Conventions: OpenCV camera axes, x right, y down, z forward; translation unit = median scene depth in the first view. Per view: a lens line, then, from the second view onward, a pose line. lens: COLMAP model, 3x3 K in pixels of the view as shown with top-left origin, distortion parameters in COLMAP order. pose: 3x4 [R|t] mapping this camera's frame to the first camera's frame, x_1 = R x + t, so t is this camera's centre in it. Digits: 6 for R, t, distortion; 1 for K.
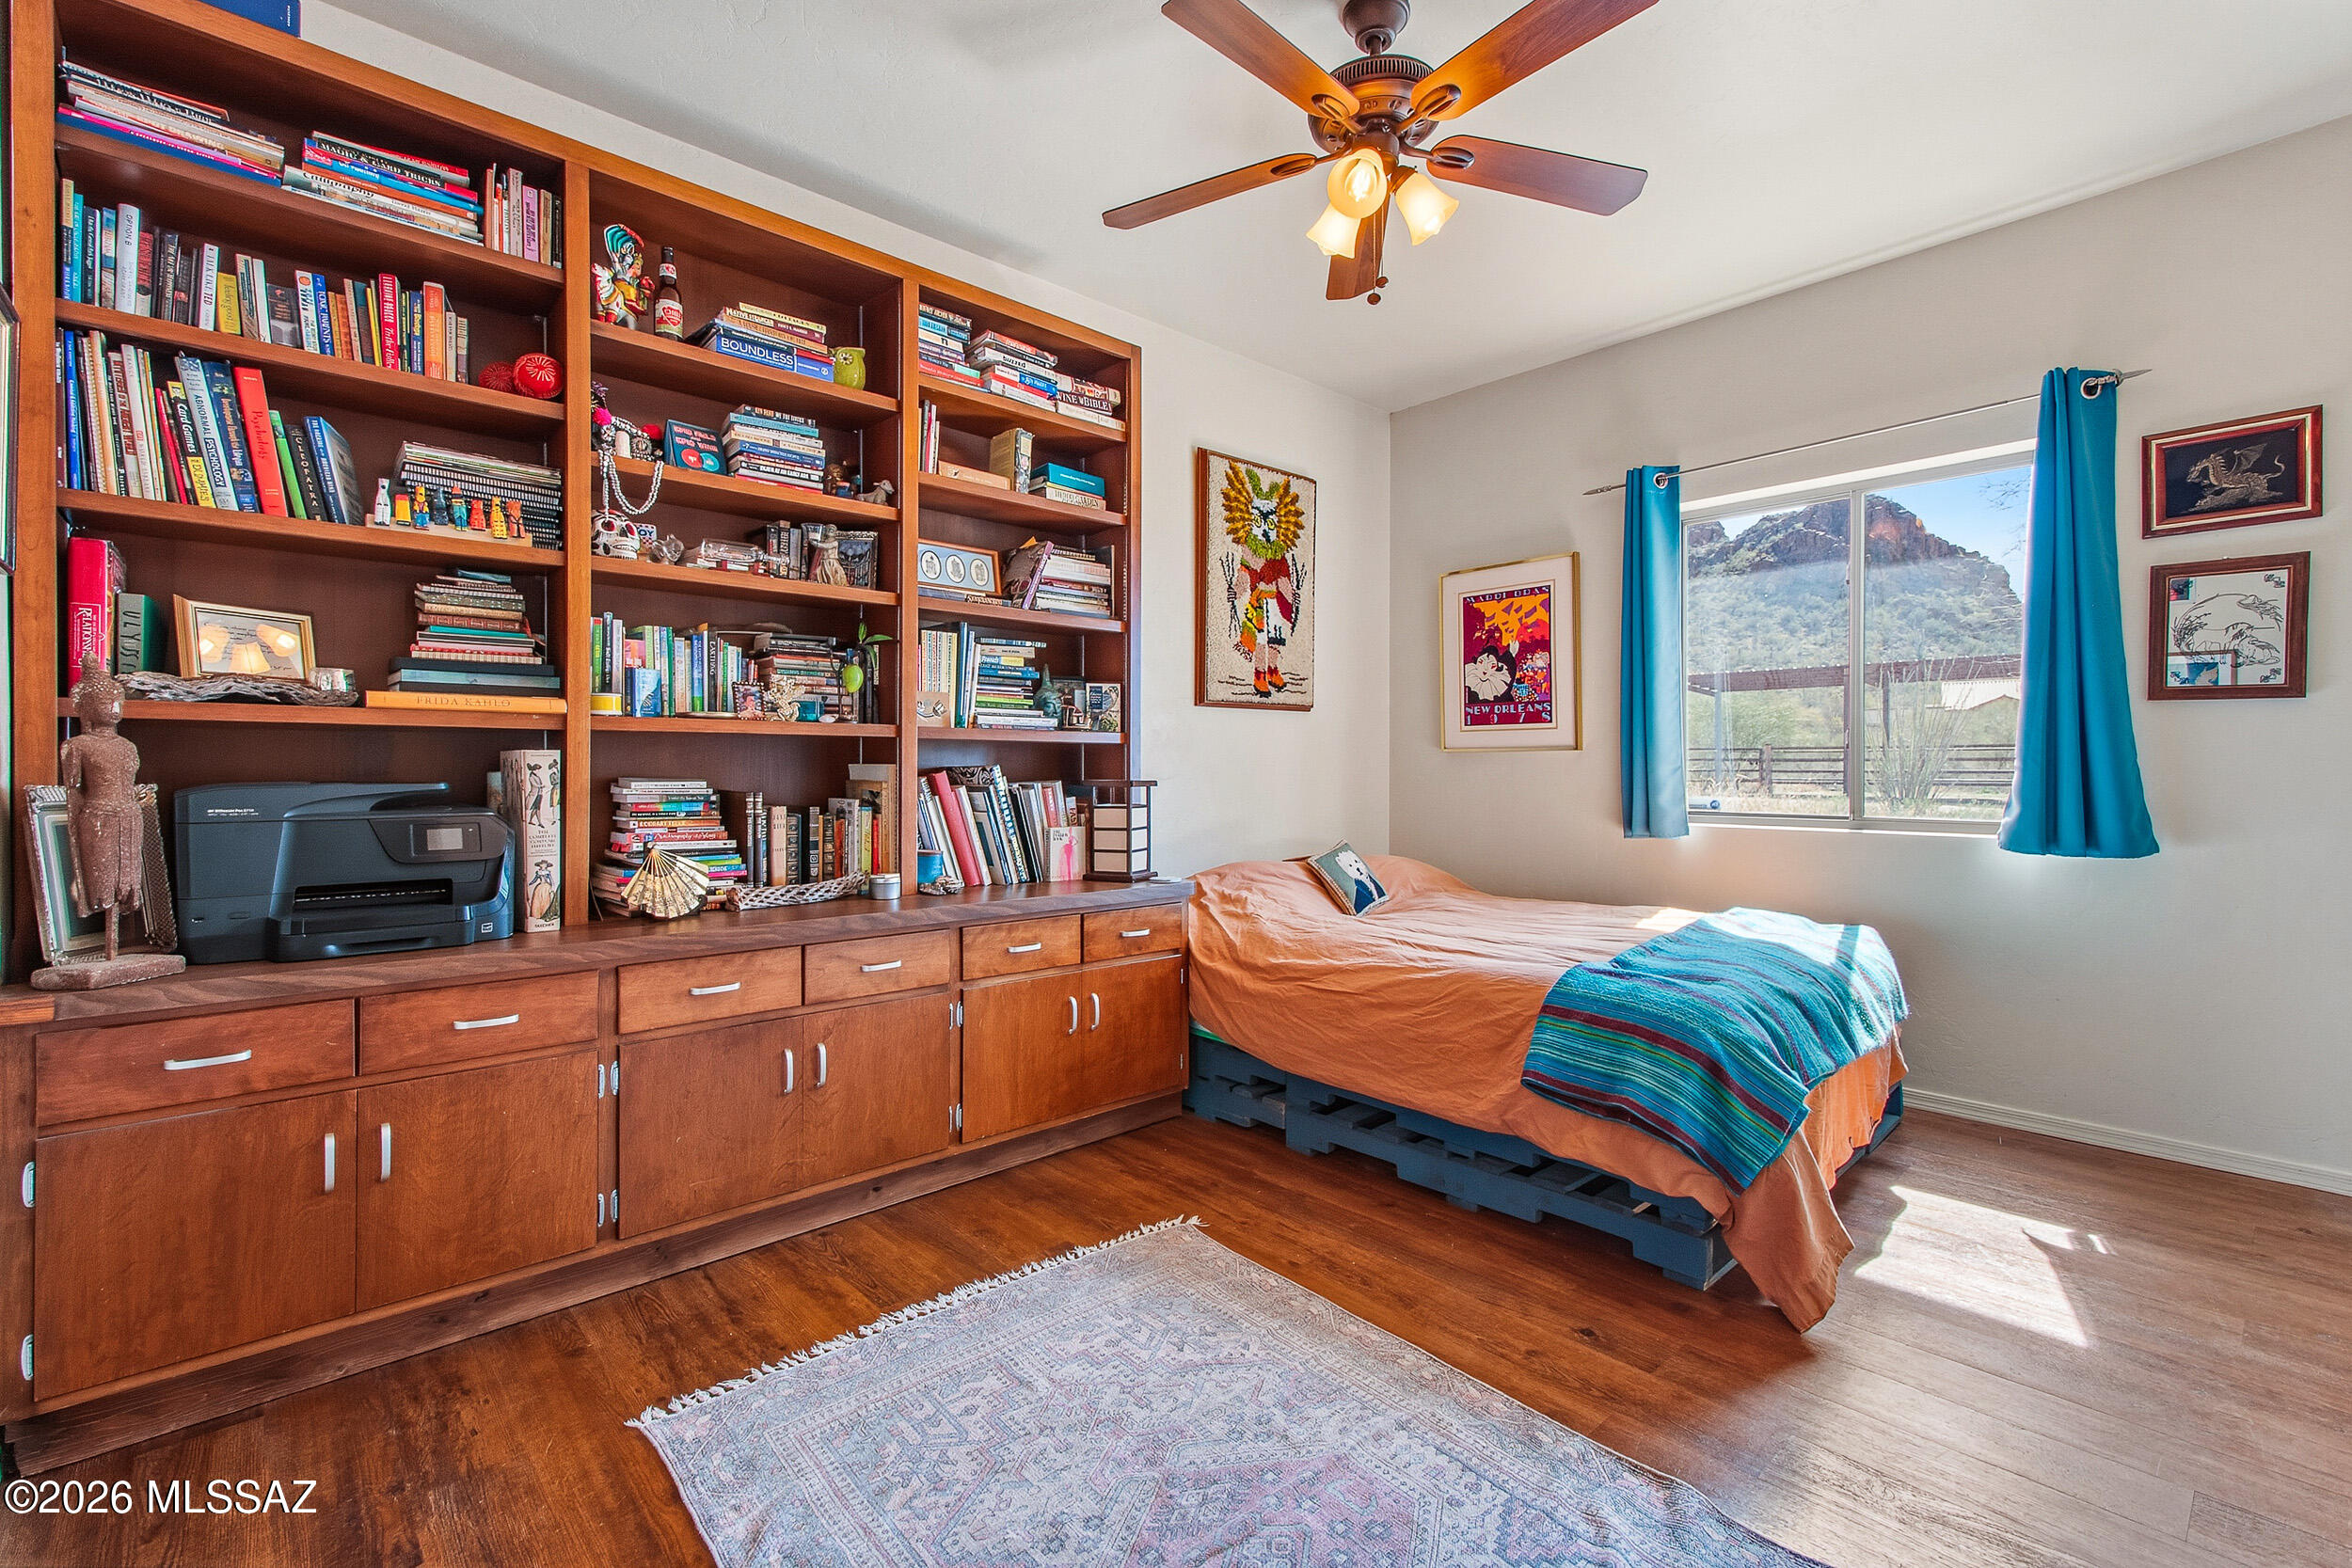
lens RADIAL K [[1025.0, 0, 1181.8], [0, 1025.0, 779.8], [0, 0, 1]] dist [-0.013528, 0.000206]
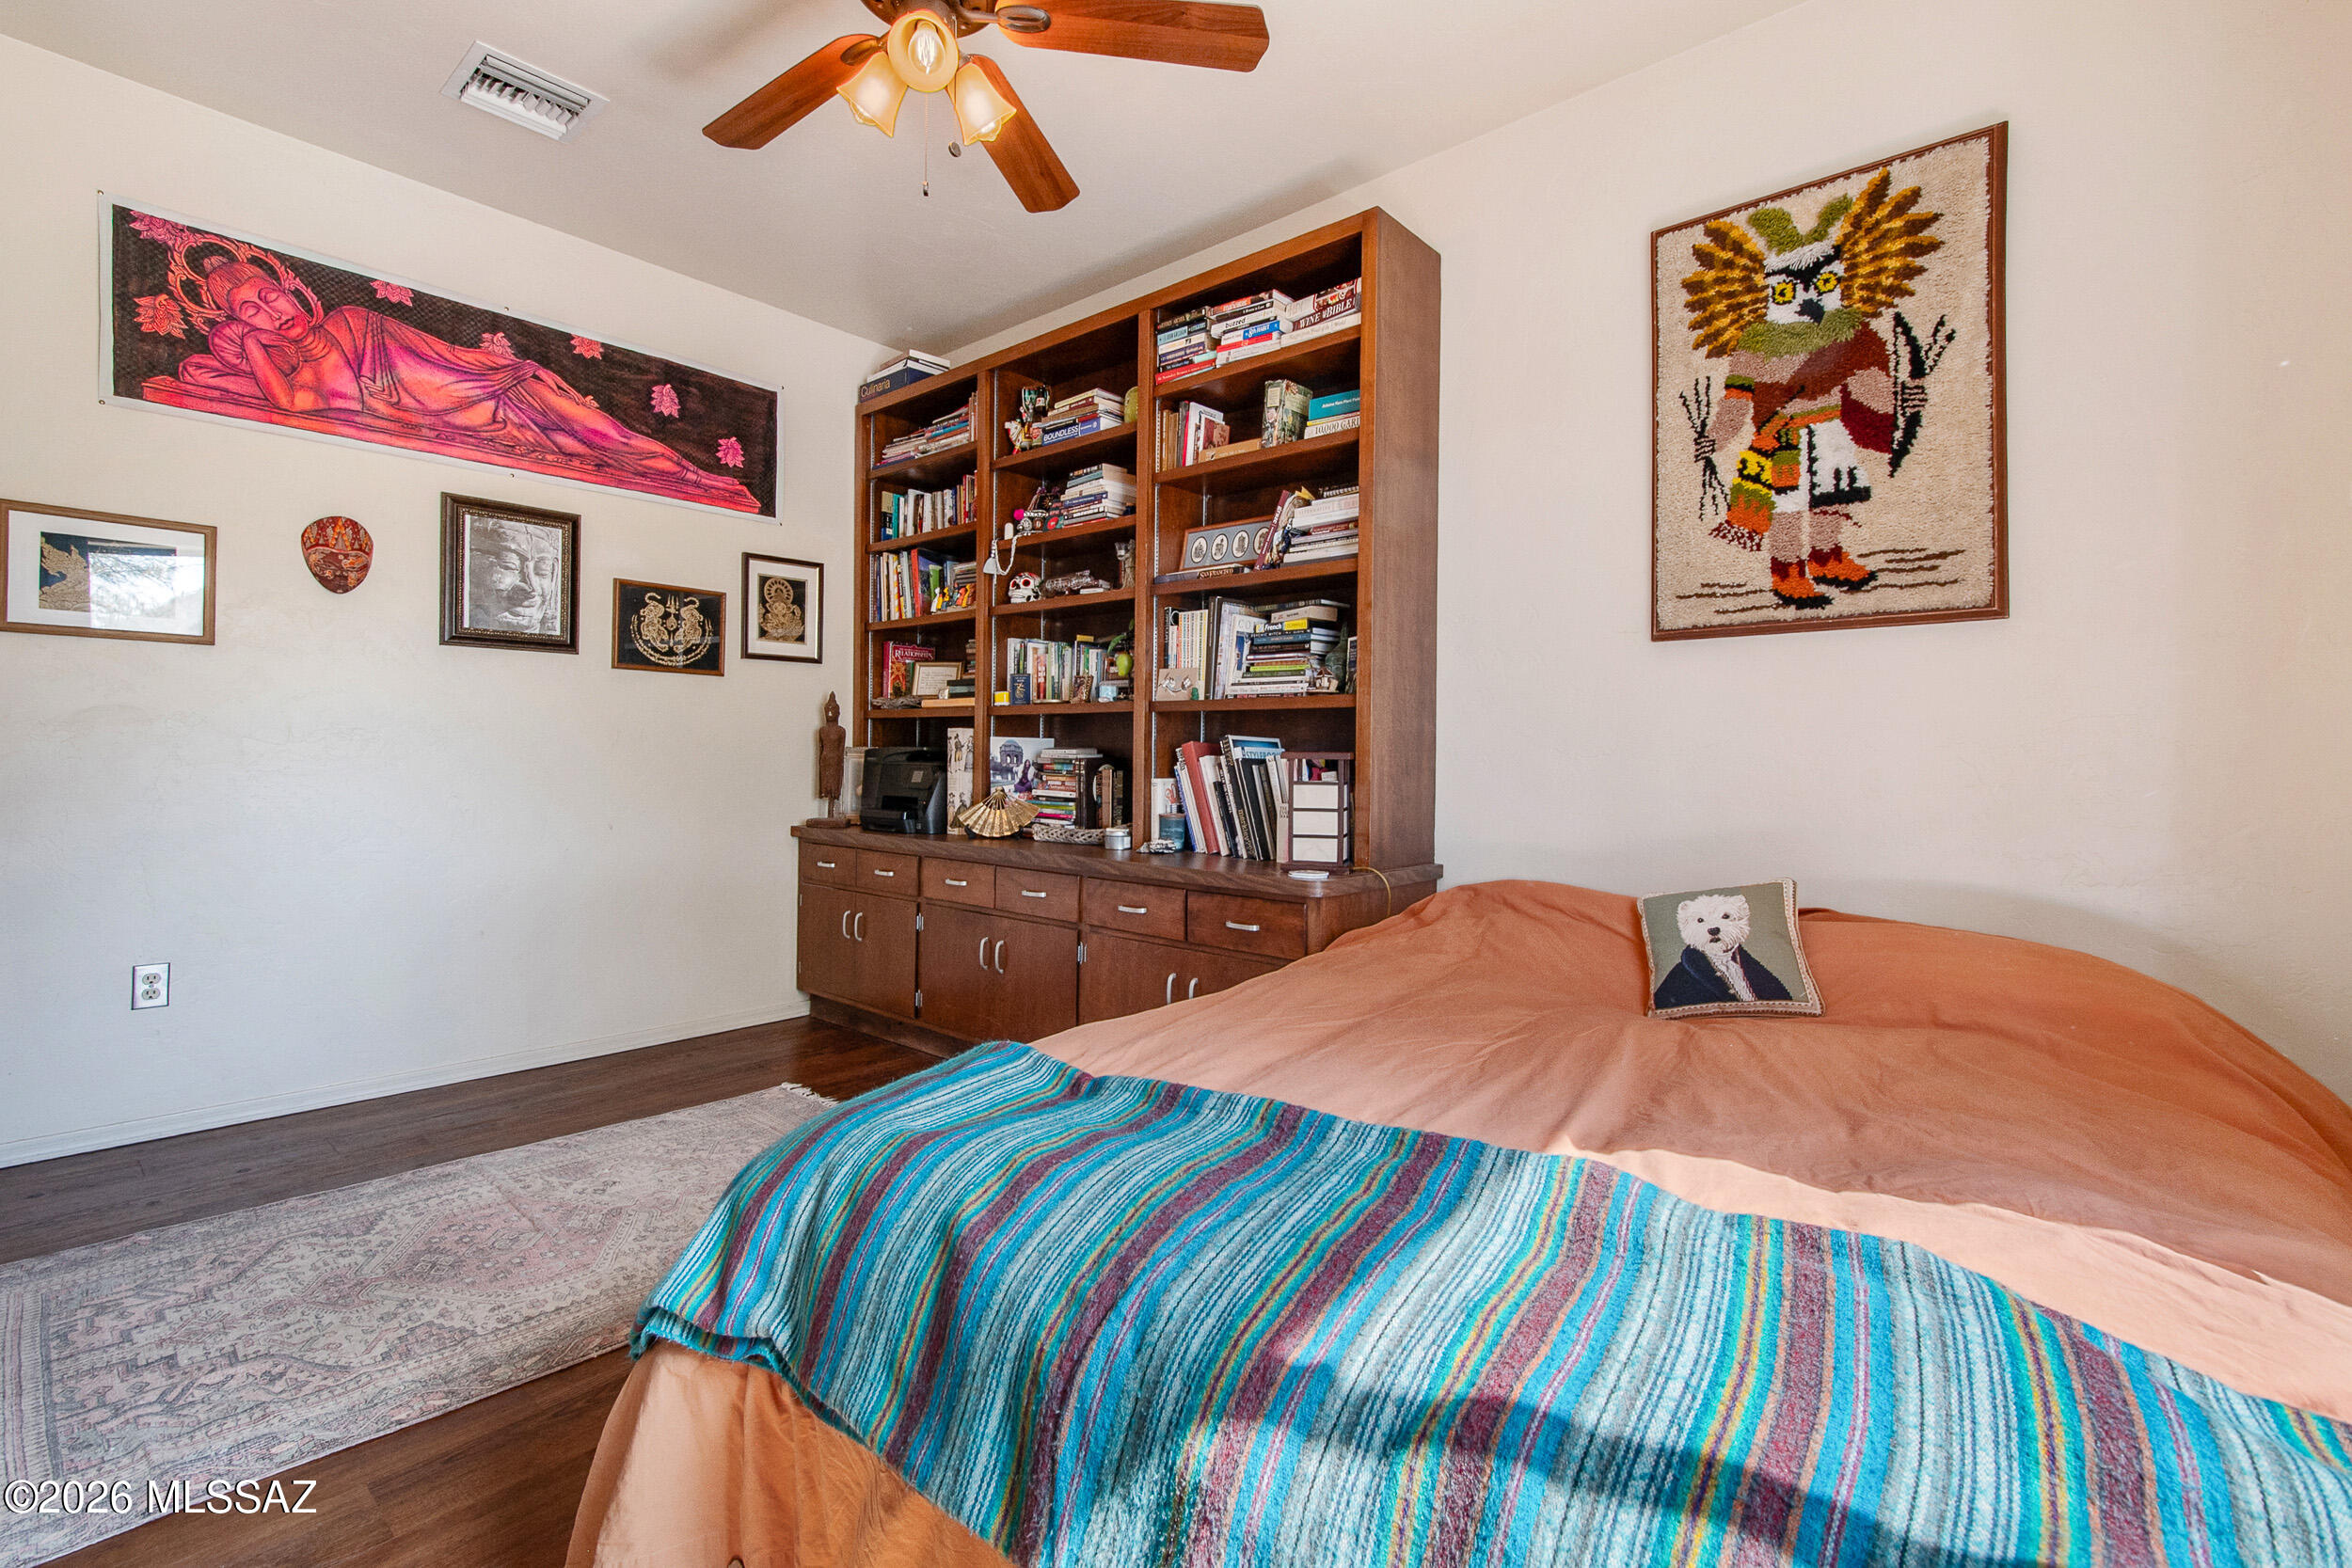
lens RADIAL K [[1048.7, 0, 1178.1], [0, 1048.7, 749.9], [0, 0, 1]] dist [0.001424, -0.000013]
pose [[0.106991, -0.002244, -0.994257, 0.614662], [-0.020276, 0.999785, -0.004439, 0.004006], [0.994053, 0.020635, 0.106923, 0.628670]]
